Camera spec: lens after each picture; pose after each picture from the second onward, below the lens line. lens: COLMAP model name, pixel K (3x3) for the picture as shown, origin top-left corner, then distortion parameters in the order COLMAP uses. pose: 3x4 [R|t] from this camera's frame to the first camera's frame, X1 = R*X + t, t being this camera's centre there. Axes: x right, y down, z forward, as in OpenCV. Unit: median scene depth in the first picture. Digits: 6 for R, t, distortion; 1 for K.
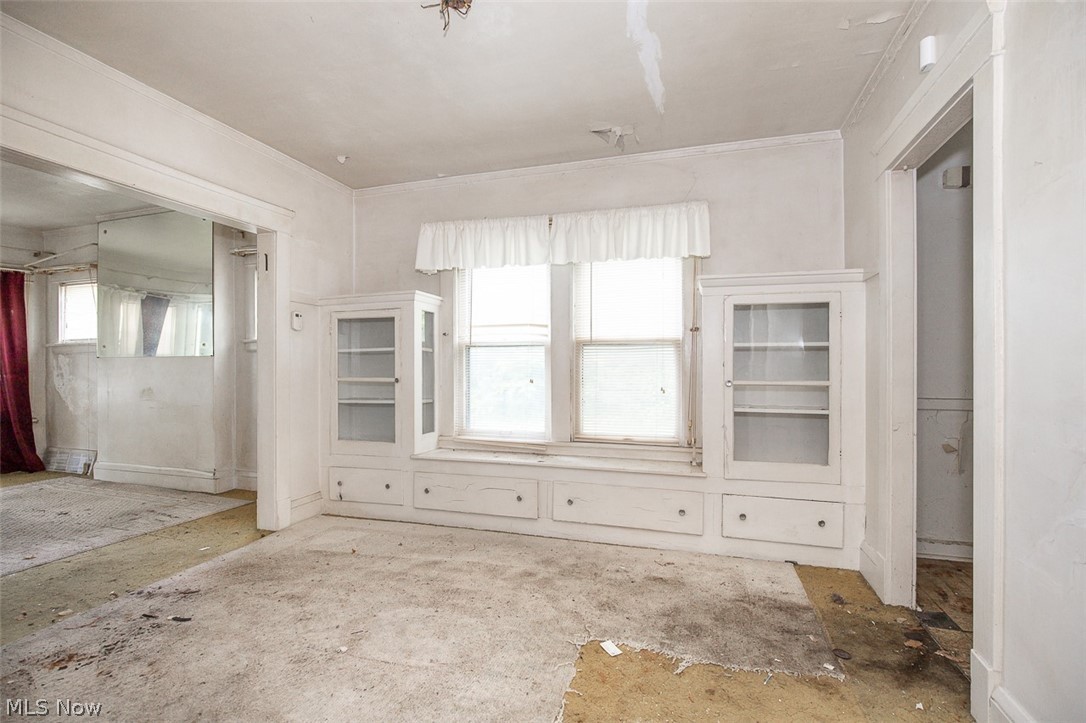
lens RADIAL K [[498.9, 0, 537.6], [0, 498.9, 355.8], [0, 0, 1]] dist [-0.015165, 0.006007]
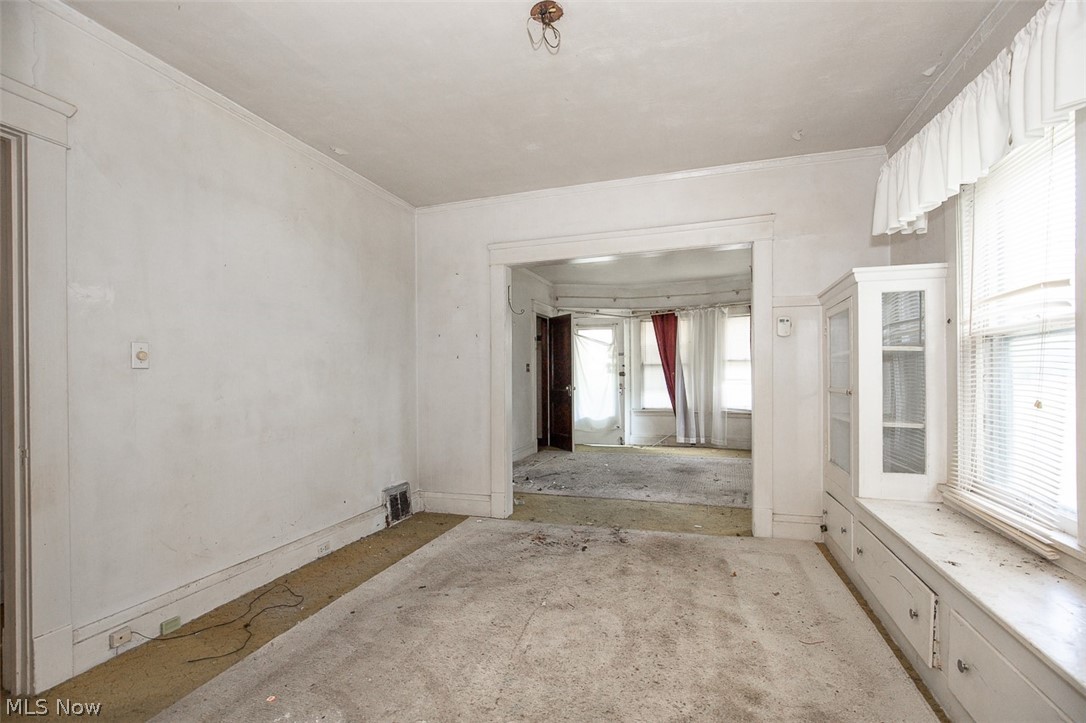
lens RADIAL K [[498.9, 0, 544.5], [0, 498.9, 379.5], [0, 0, 1]] dist [-0.015165, 0.006007]
pose [[0.002757, 0.008659, -0.999959, 0.605278], [0.032648, 0.999429, 0.008745, 0.009742], [0.999463, -0.032671, 0.002473, 0.715602]]
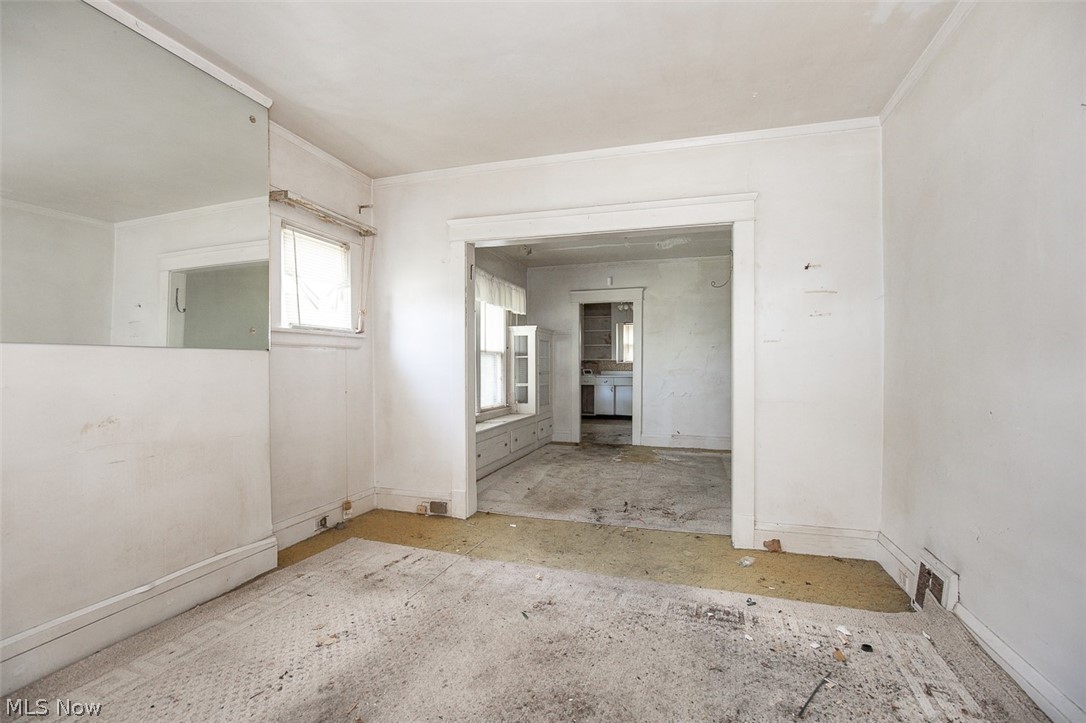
lens RADIAL K [[498.9, 0, 548.0], [0, 498.9, 369.4], [0, 0, 1]] dist [-0.015165, 0.006007]
pose [[-0.018950, -0.006326, 0.999800, -2.053120], [-0.022503, 0.999729, 0.005899, 0.022009], [-0.999567, -0.022387, -0.019087, 1.068828]]
